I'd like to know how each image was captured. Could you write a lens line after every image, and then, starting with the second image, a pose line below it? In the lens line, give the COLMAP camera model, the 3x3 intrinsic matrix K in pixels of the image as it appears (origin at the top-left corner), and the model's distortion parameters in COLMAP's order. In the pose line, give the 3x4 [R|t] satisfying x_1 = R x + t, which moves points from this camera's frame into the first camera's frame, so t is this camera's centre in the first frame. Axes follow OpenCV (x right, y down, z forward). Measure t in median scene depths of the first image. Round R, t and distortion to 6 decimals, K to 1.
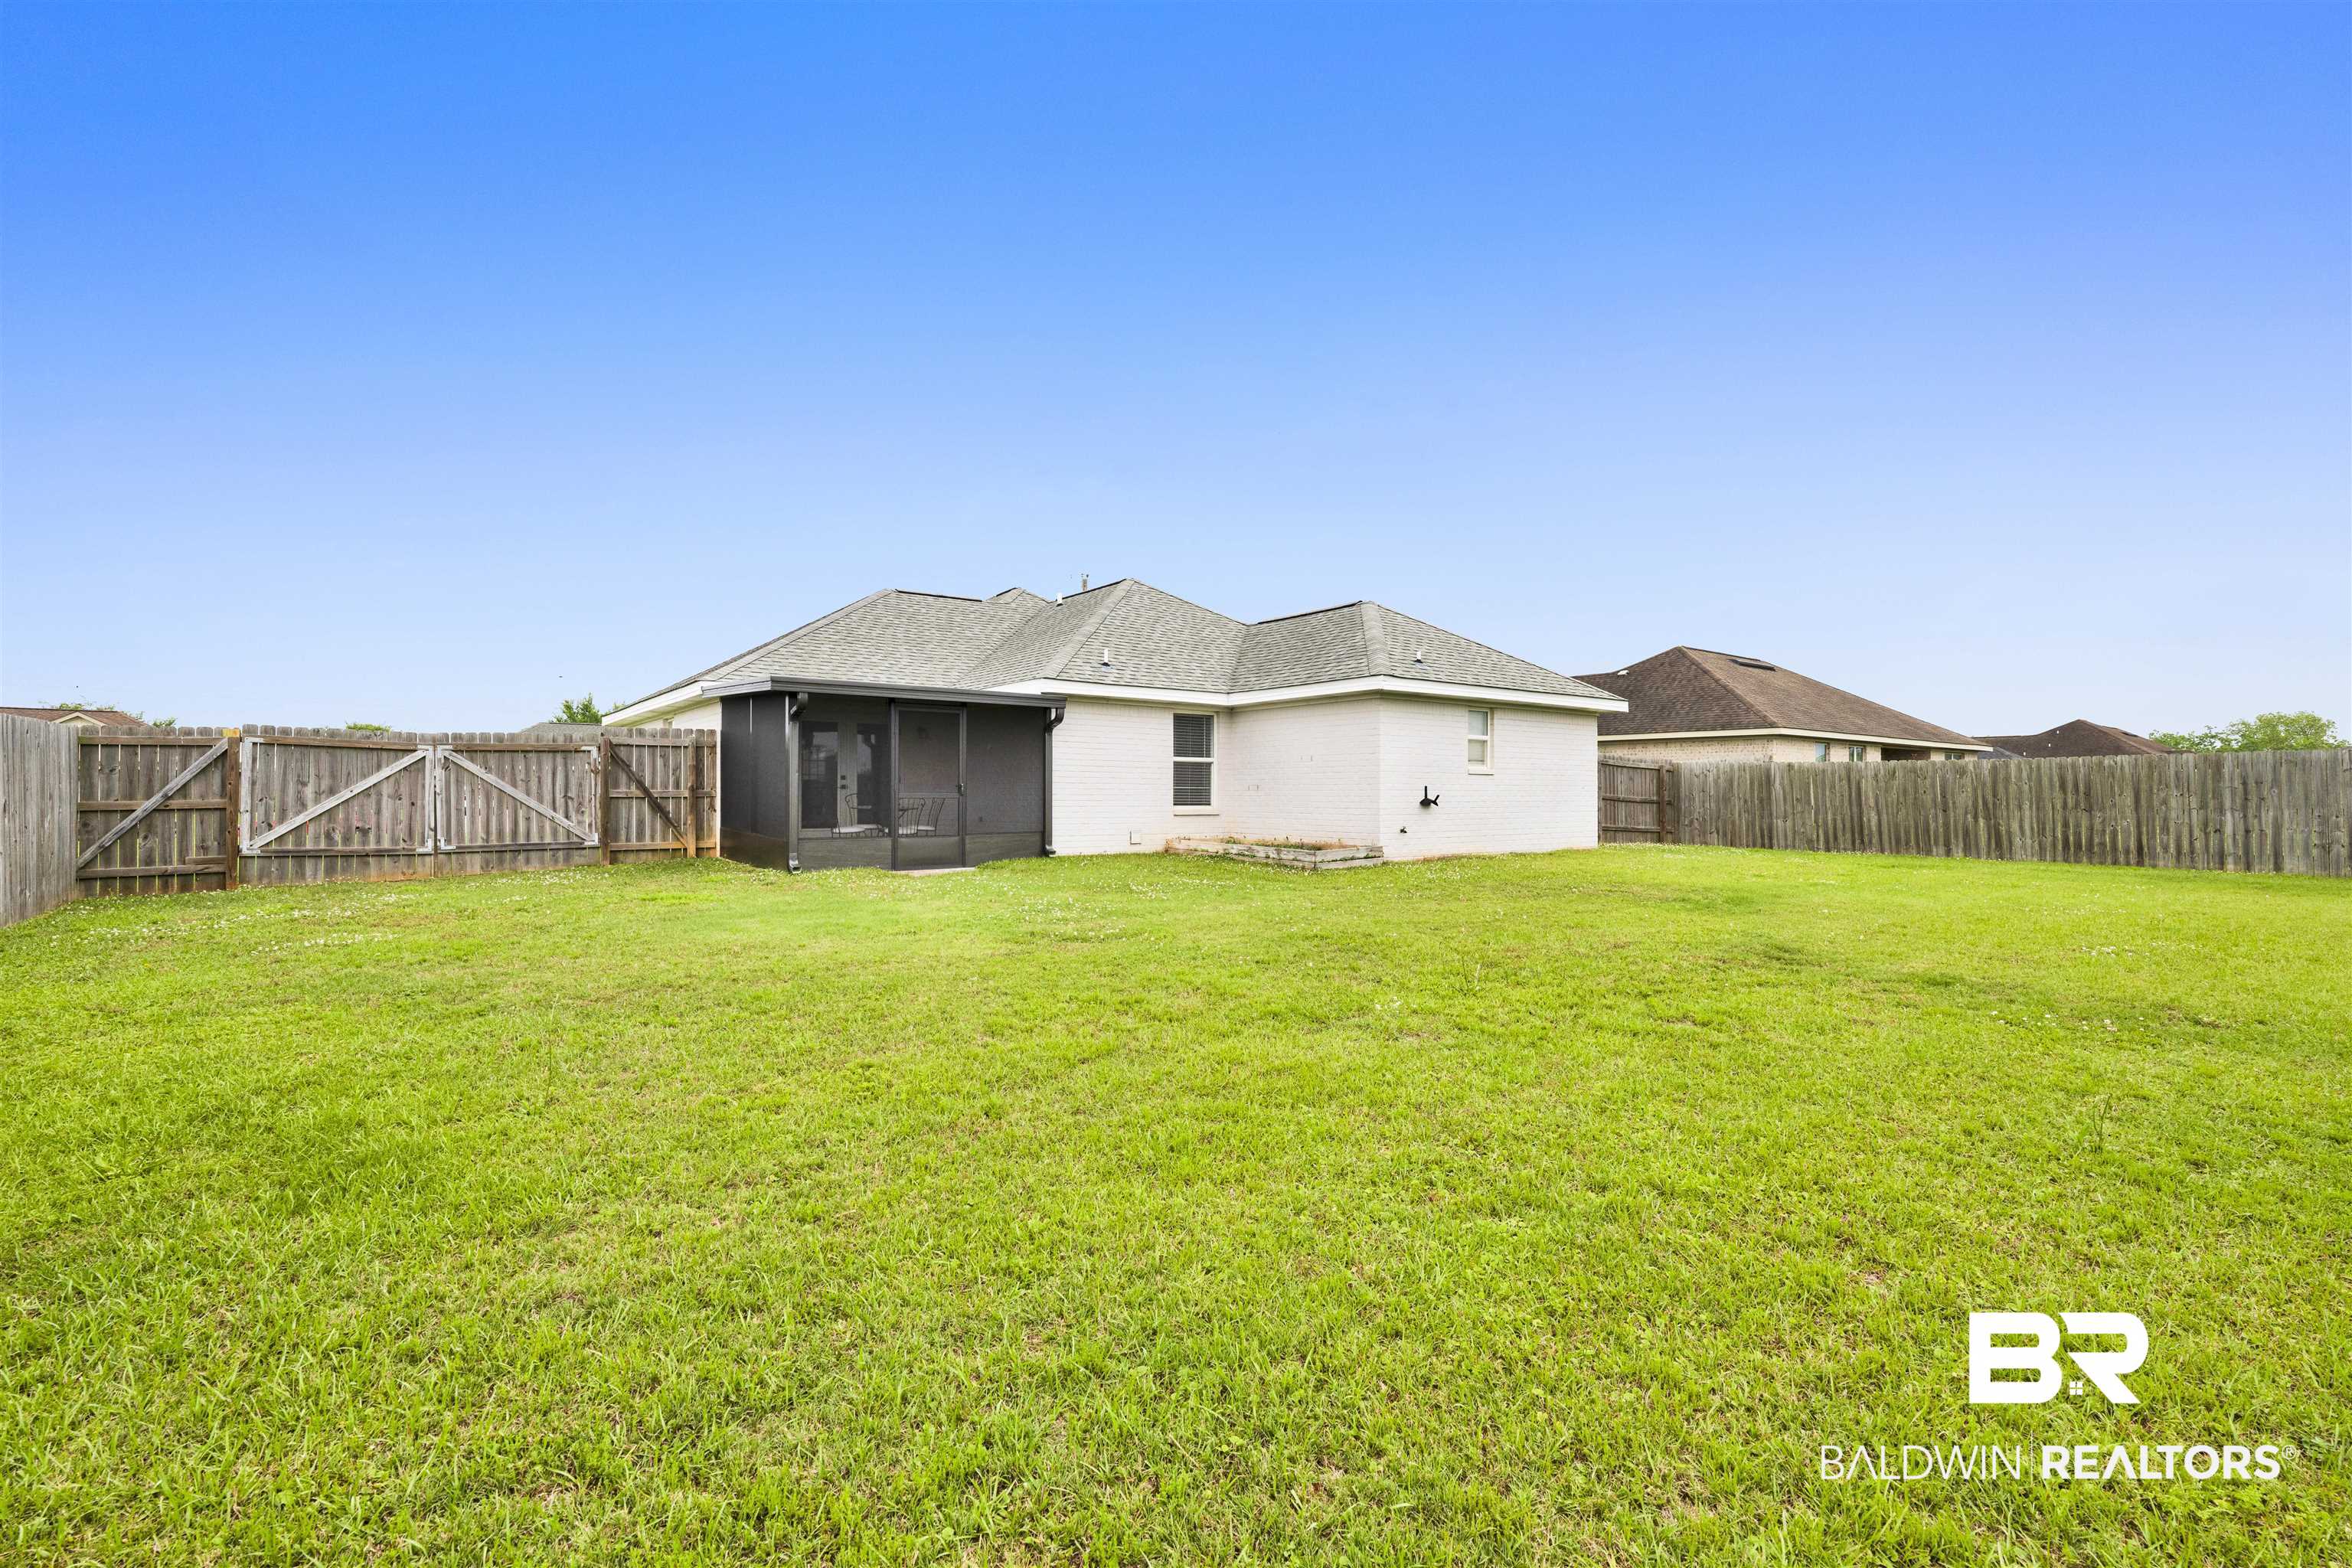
lens RADIAL K [[1021.0, 0, 1189.5], [0, 1021.0, 783.6], [0, 0, 1]] dist [0.000341, -0.000177]
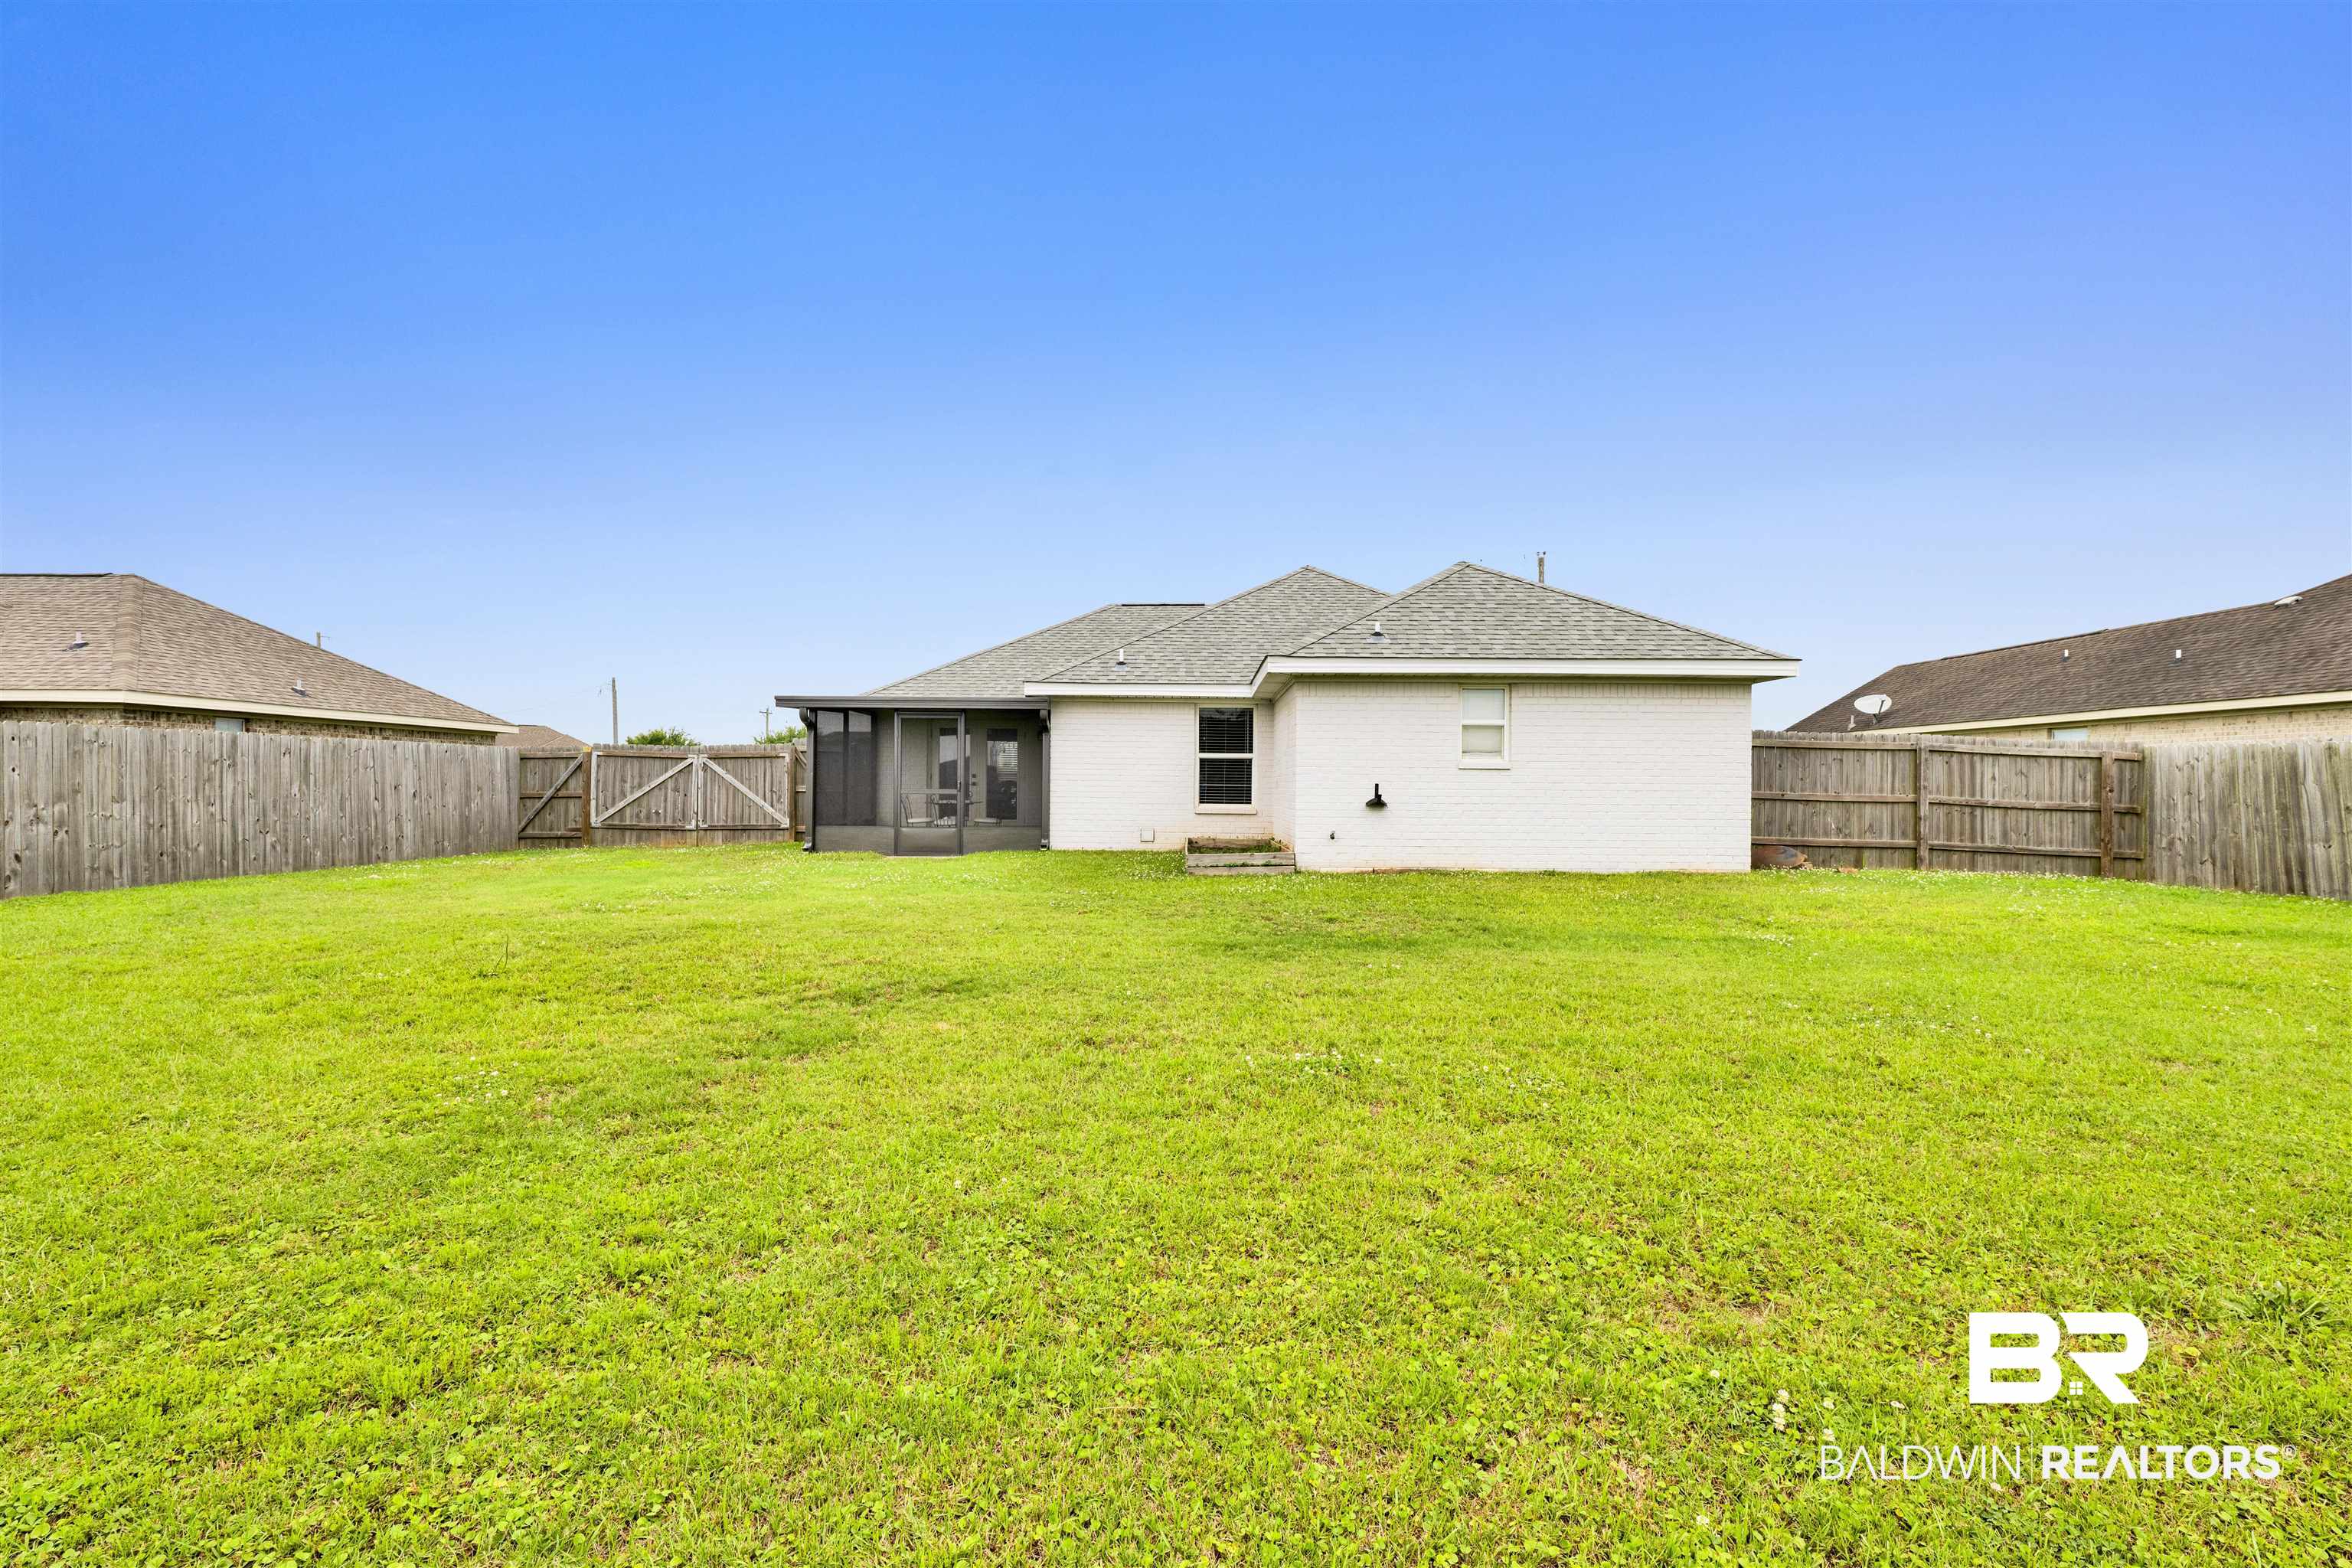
lens RADIAL K [[1021.0, 0, 1189.5], [0, 1021.0, 783.6], [0, 0, 1]] dist [0.000341, -0.000177]
pose [[0.797866, 0.001001, -0.602834, 0.644178], [-0.000325, 0.999999, 0.001229, 0.001590], [0.602835, -0.000785, 0.797866, 0.255263]]
